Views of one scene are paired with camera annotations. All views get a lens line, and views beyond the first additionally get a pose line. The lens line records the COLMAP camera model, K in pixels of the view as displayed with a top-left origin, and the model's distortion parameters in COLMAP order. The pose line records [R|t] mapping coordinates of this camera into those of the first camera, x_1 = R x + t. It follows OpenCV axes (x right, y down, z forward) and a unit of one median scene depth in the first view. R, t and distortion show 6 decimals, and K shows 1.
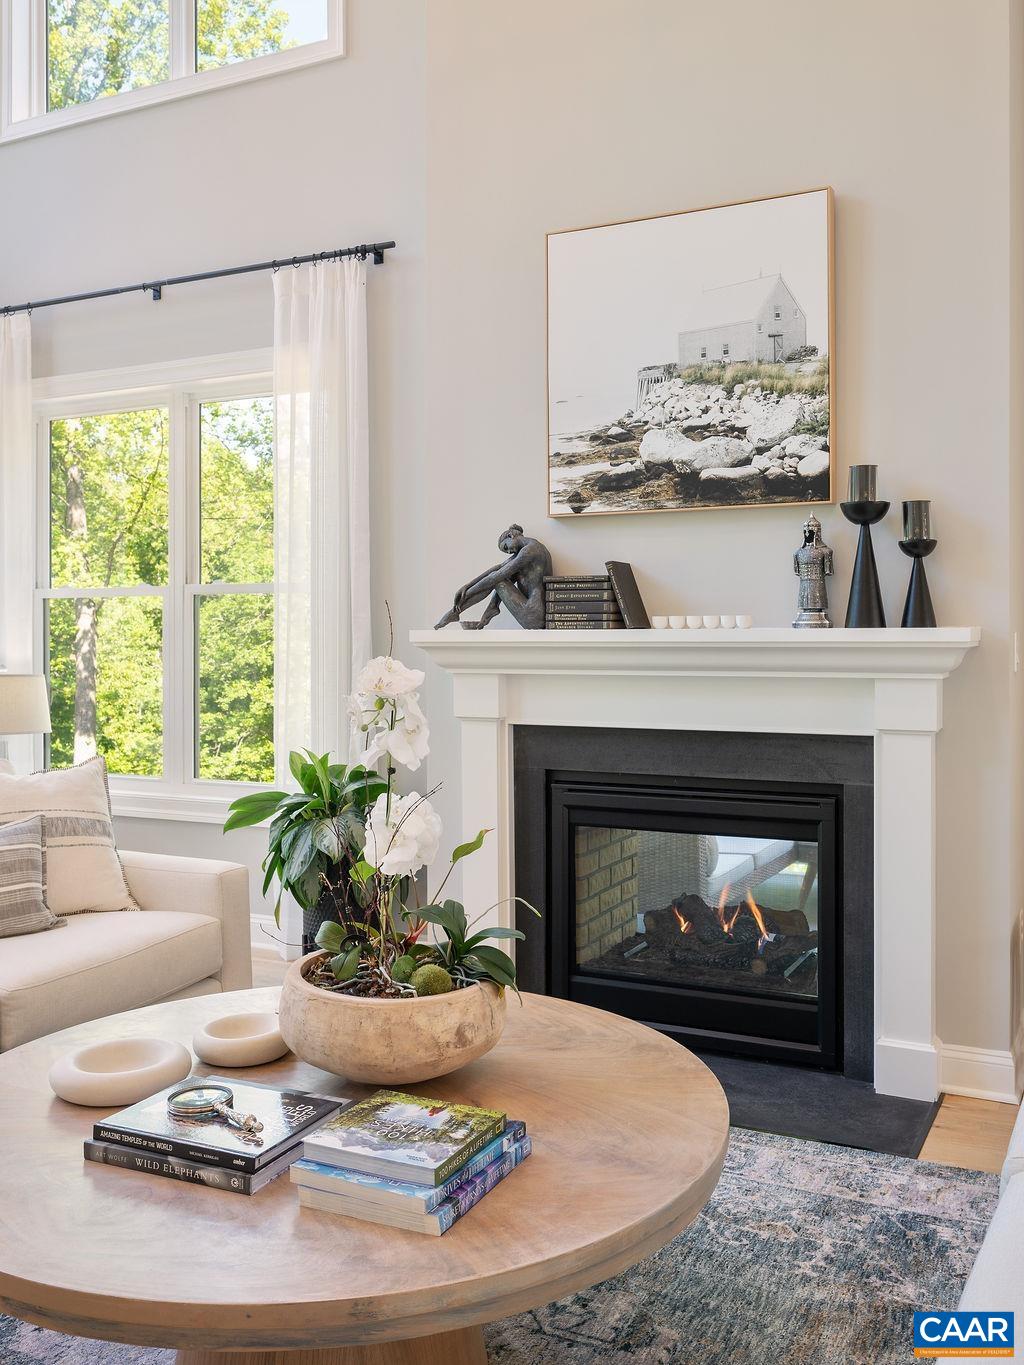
lens RADIAL K [[1262.9, 0, 507.3], [0, 1262.9, 621.5], [0, 0, 1]] dist [-0.003248, 0.000000]
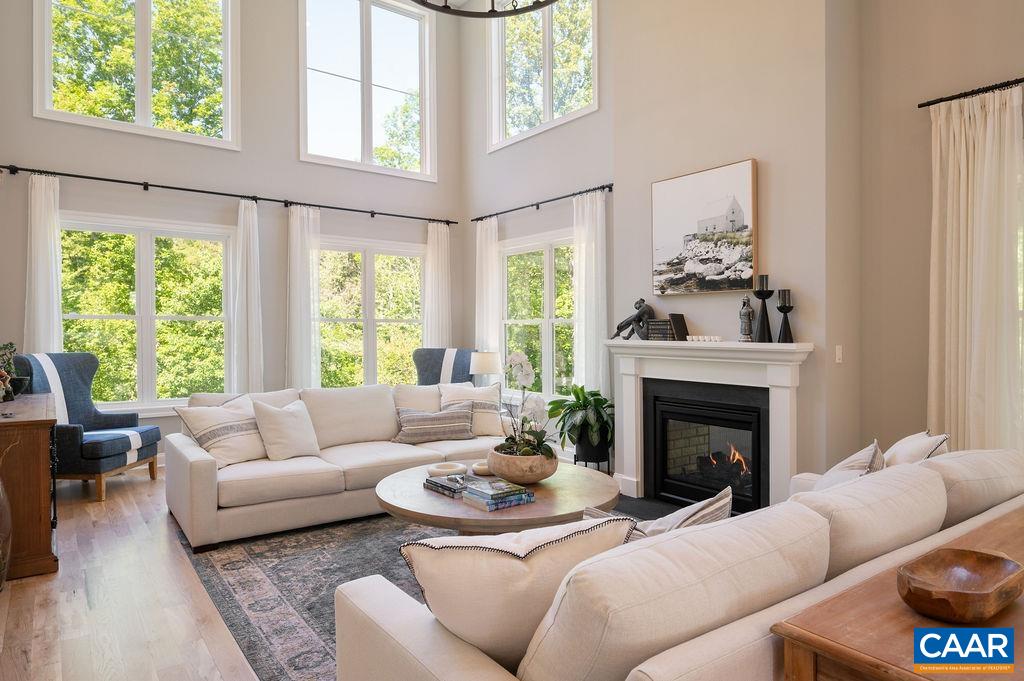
lens RADIAL K [[628.6, 0, 511.7], [0, 628.6, 339.1], [0, 0, 1]] dist [-0.003975, -0.000225]
pose [[0.894837, 0.014778, -0.446148, 0.366314], [-0.005181, 0.999728, 0.022724, -0.024443], [0.446363, -0.018023, 0.894671, -0.266220]]
